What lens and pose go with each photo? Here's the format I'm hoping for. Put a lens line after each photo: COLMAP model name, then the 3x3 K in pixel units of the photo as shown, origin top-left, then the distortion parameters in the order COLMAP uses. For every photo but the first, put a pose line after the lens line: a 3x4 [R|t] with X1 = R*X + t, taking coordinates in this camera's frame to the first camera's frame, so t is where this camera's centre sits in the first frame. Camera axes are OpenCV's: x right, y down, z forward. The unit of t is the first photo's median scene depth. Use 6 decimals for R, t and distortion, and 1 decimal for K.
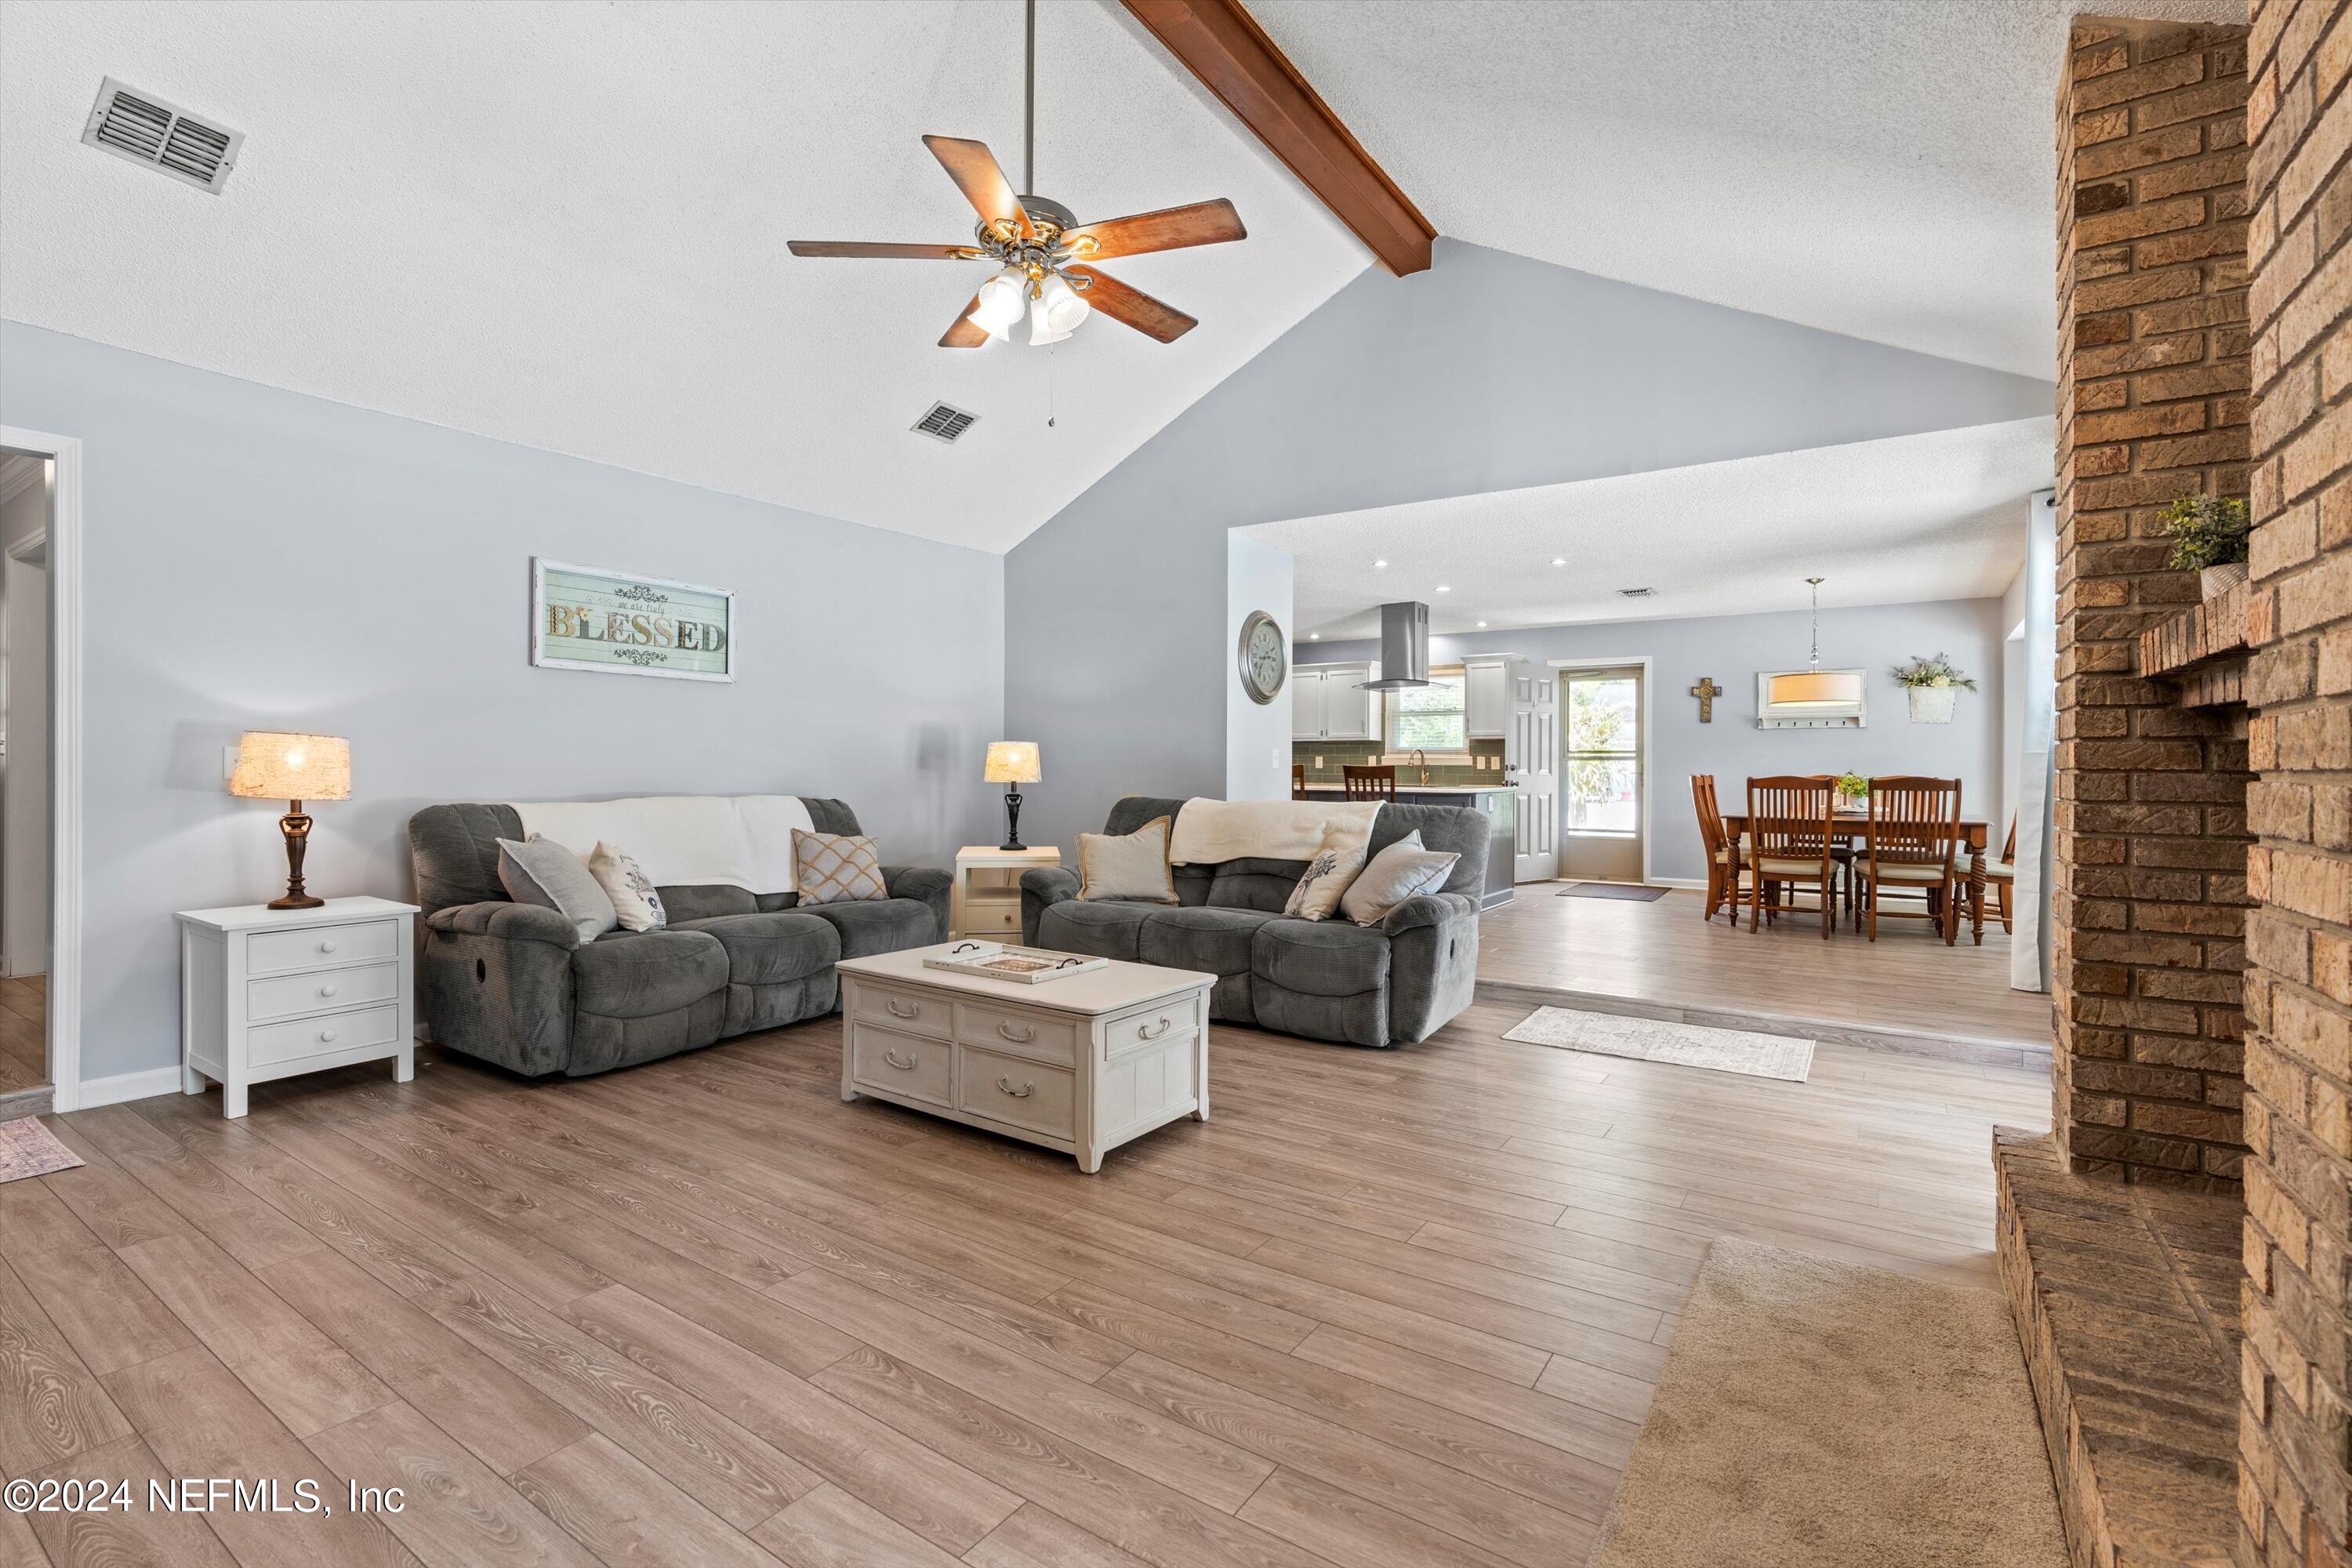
lens RADIAL K [[1066.1, 0, 1180.5], [0, 1066.1, 769.3], [0, 0, 1]] dist [-0.002195, 0.000562]
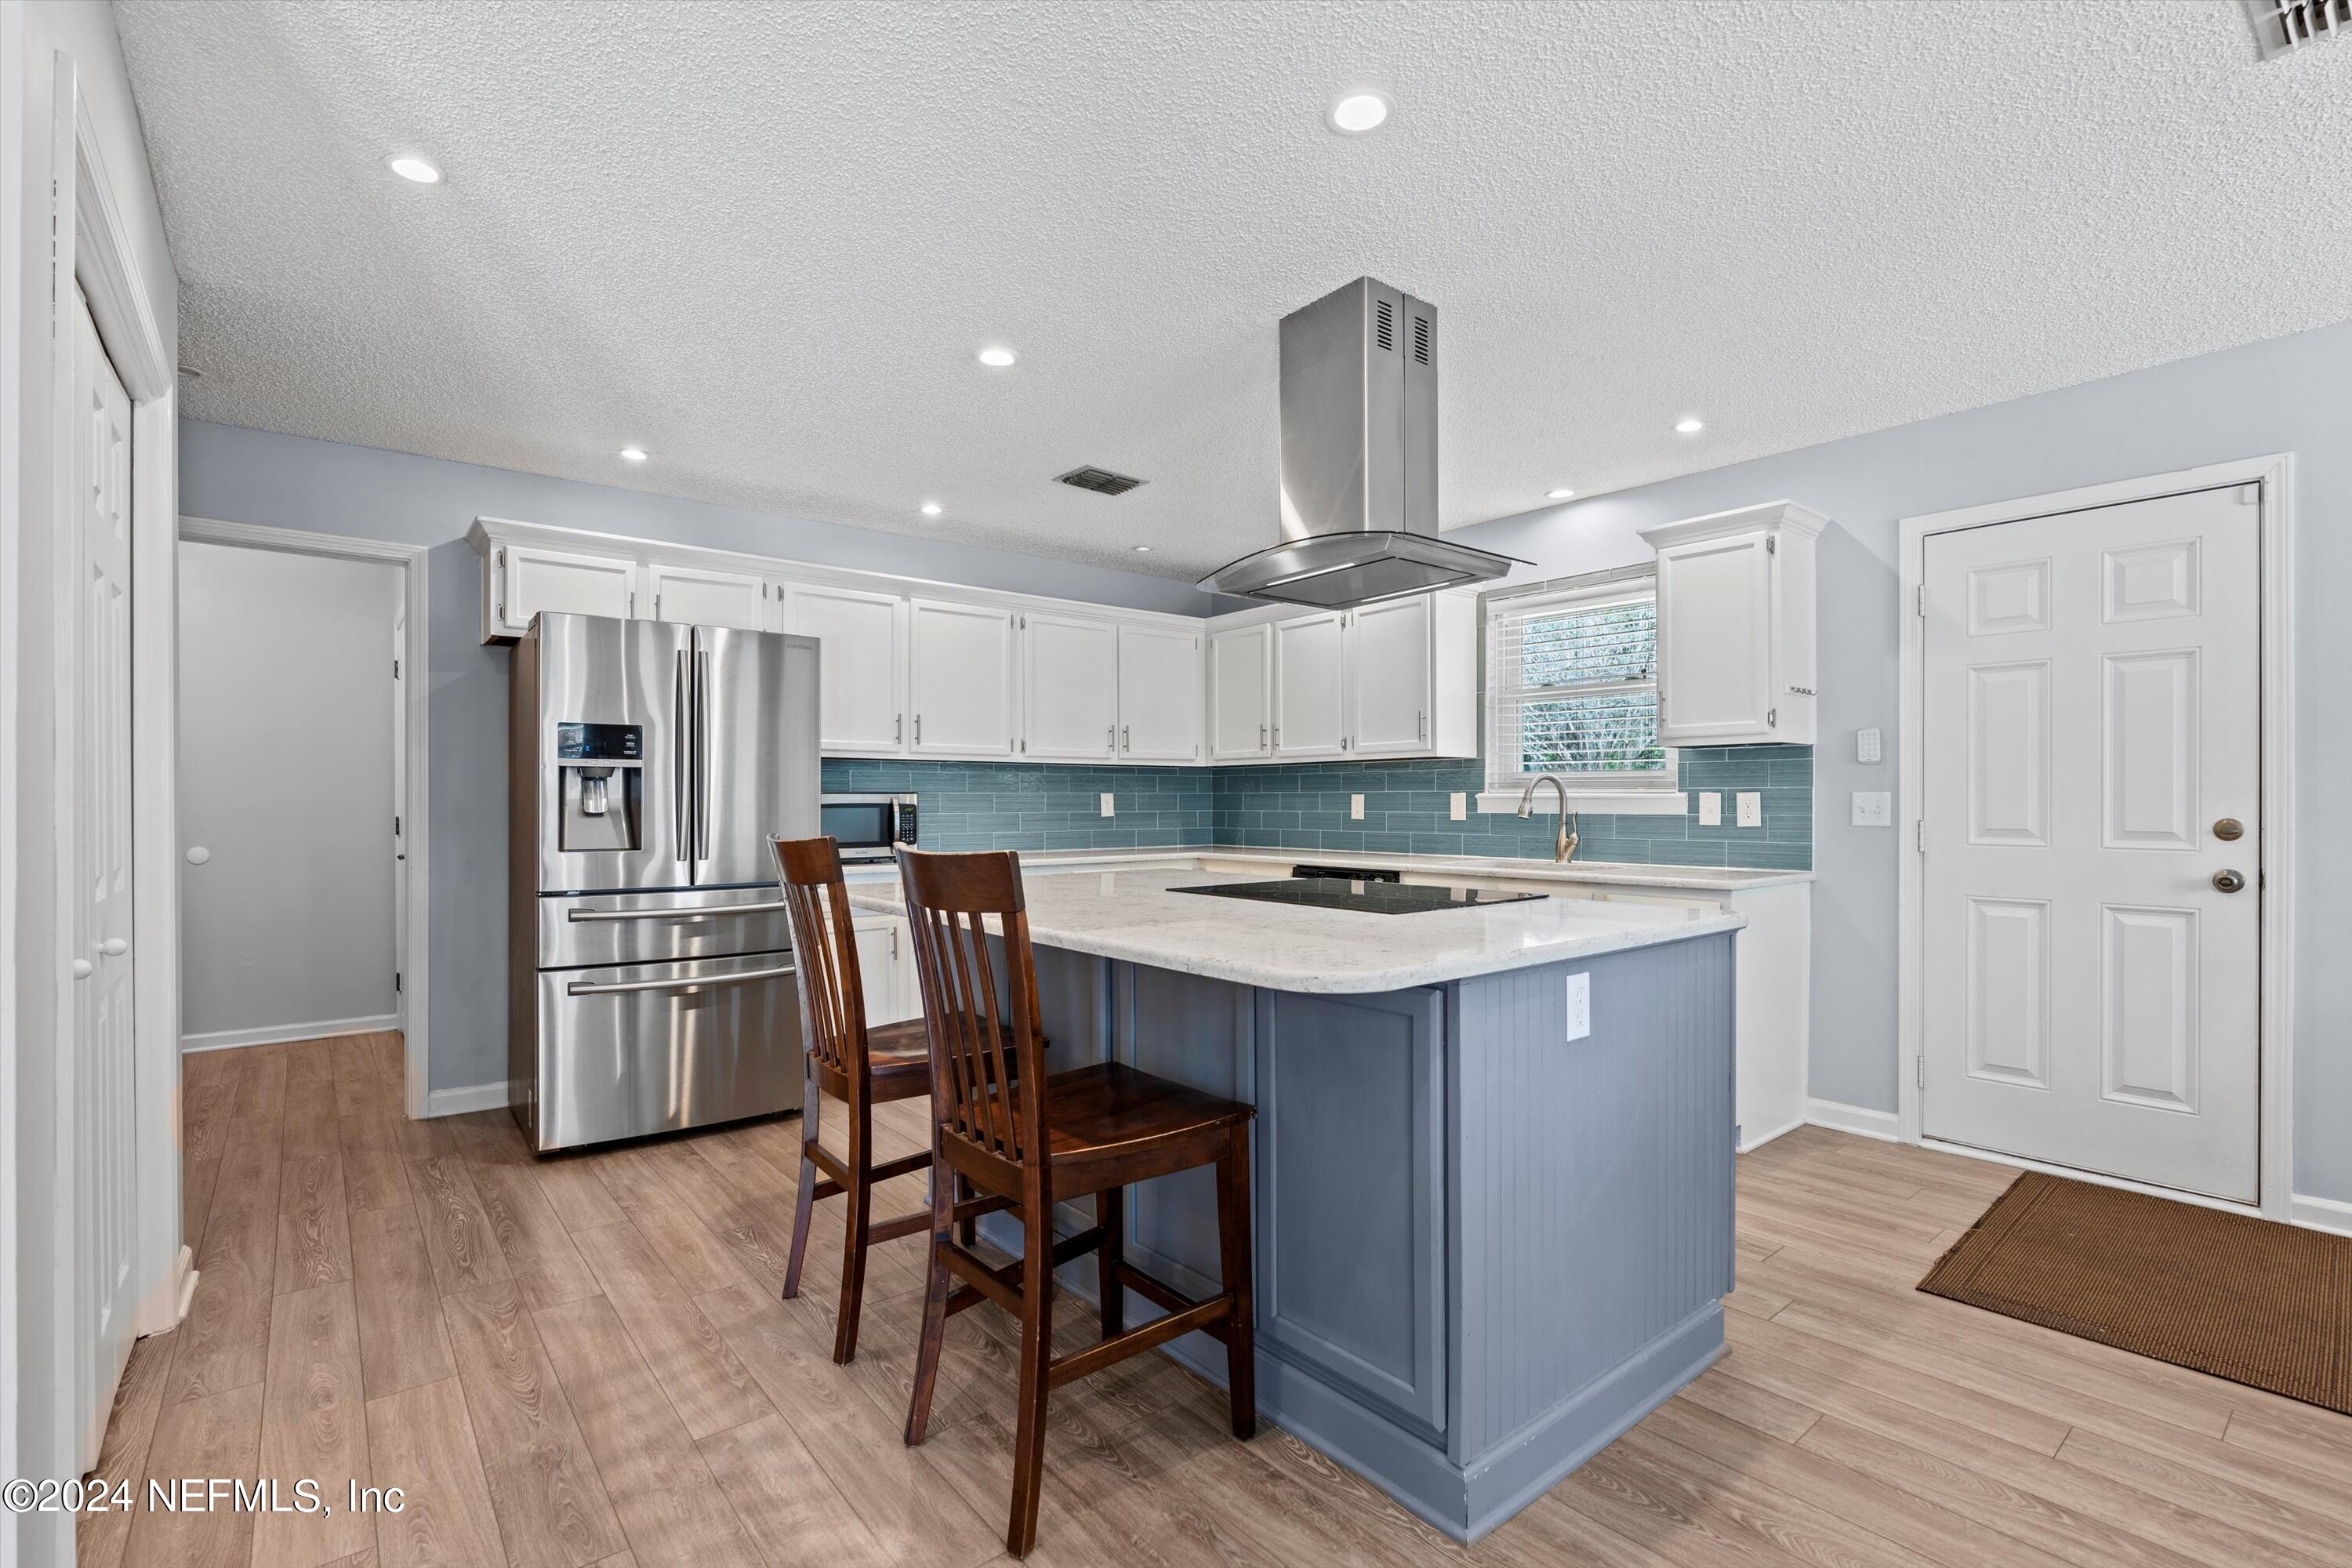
lens RADIAL K [[1066.1, 0, 1180.5], [0, 1066.1, 769.3], [0, 0, 1]] dist [-0.002195, 0.000562]
pose [[0.957629, -0.013928, -0.287669, 0.623316], [0.003716, 0.999344, -0.036013, -0.021164], [0.287982, 0.033418, 0.957053, 1.709846]]
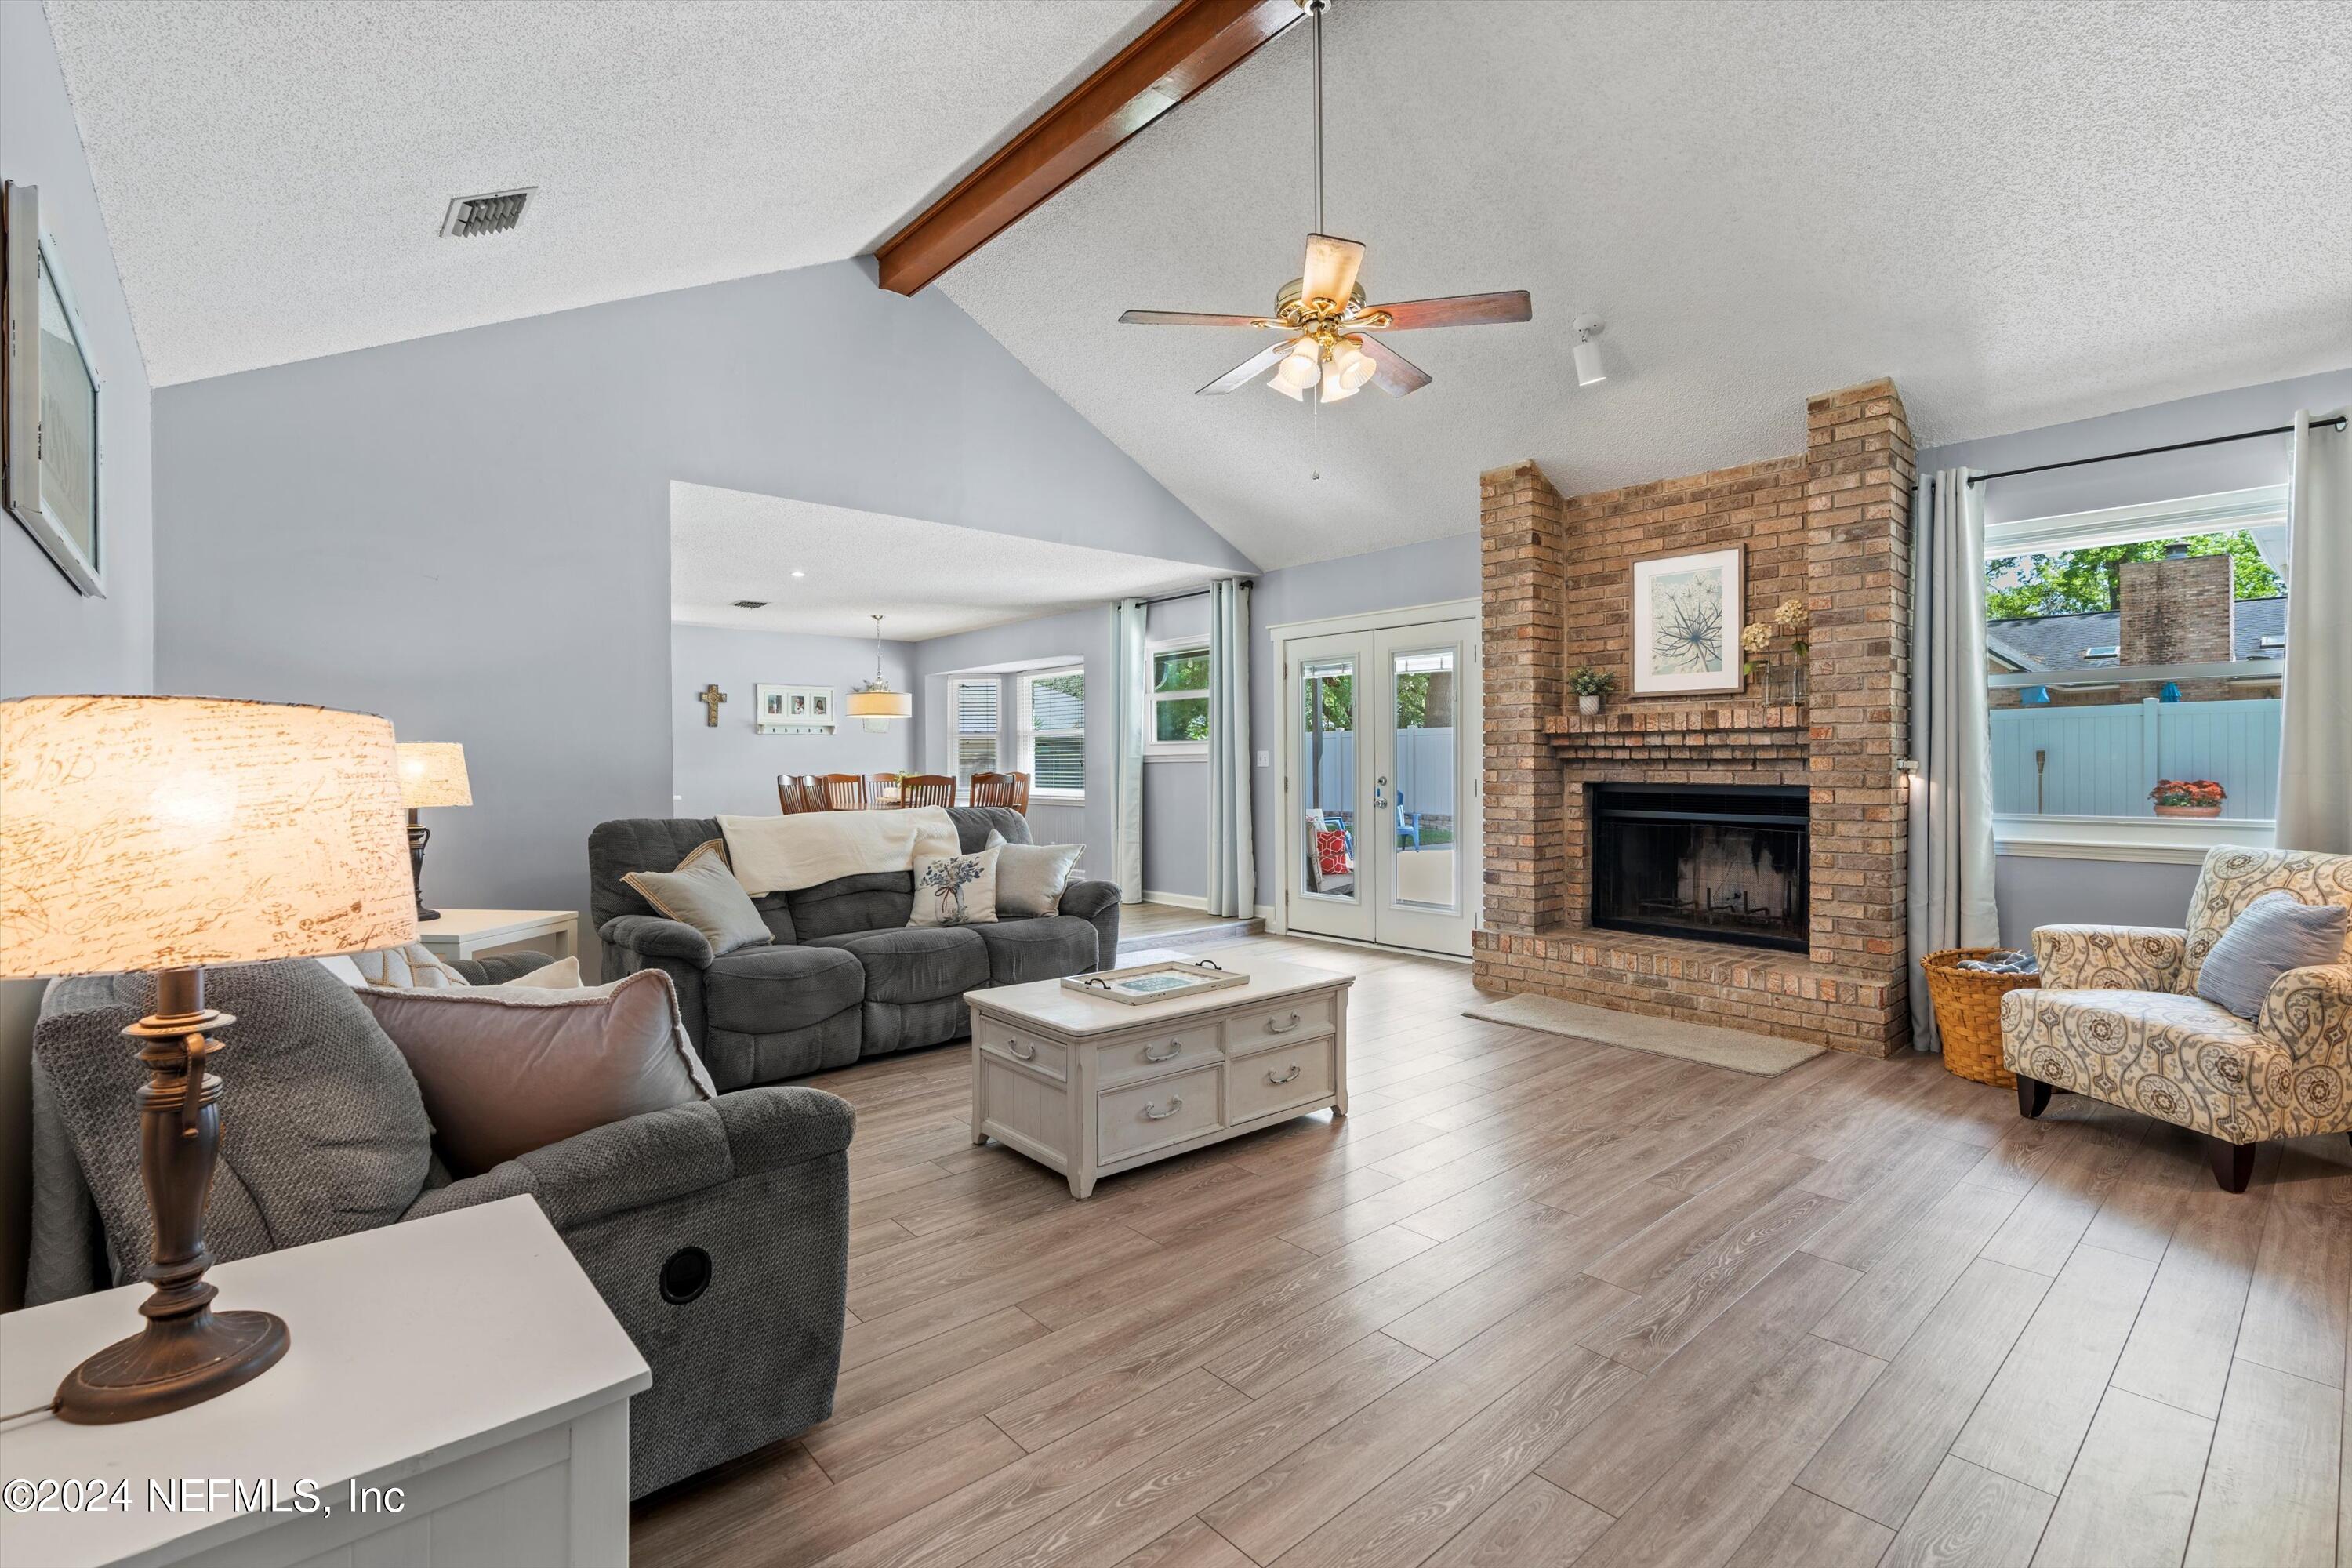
lens RADIAL K [[1060.1, 0, 1176.3], [0, 1060.1, 772.9], [0, 0, 1]] dist [-0.002677, -0.000160]
pose [[0.251482, -0.016329, 0.967724, -1.110432], [0.009487, 0.999851, 0.014405, -0.022184], [-0.967815, 0.005558, 0.251599, 0.759110]]
